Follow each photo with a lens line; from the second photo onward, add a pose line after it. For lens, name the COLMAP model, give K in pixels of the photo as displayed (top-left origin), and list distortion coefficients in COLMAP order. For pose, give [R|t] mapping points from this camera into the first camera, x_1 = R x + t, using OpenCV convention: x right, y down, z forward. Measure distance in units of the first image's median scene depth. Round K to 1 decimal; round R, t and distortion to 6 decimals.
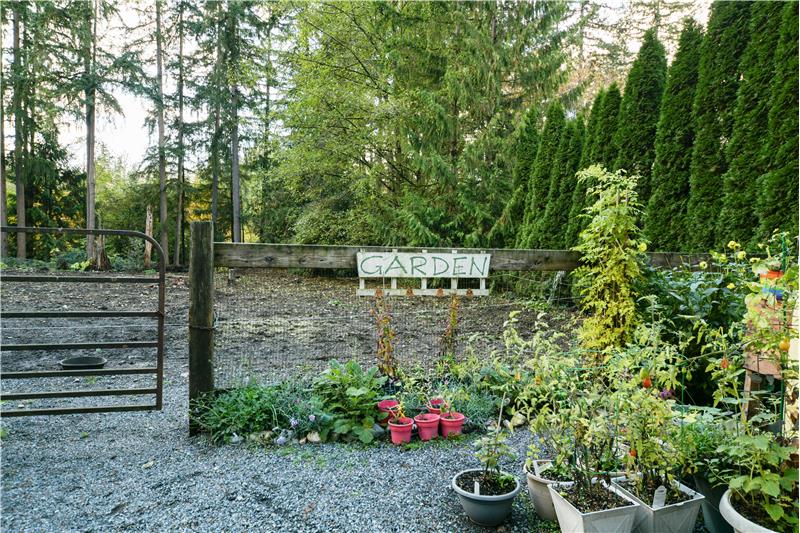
lens RADIAL K [[540.8, 0, 400.0], [0, 540.8, 266.5], [0, 0, 1]] dist [0.001185, 0.000352]
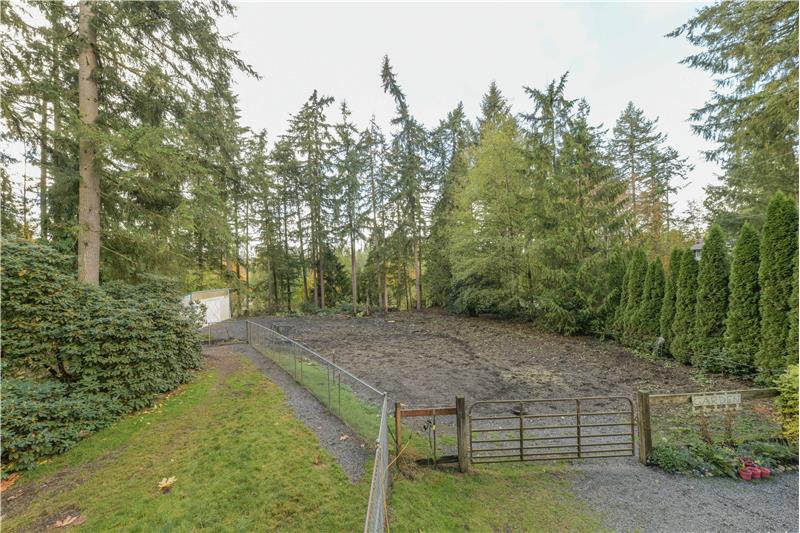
lens RADIAL K [[301.9, 0, 360.1], [0, 301.9, 259.2], [0, 0, 1]] dist [-0.000377, -0.000130]
pose [[0.974294, -0.054160, -0.218673, -0.590355], [0.044774, 0.997860, -0.047658, -0.318449], [0.220786, 0.036642, 0.974634, -0.389122]]
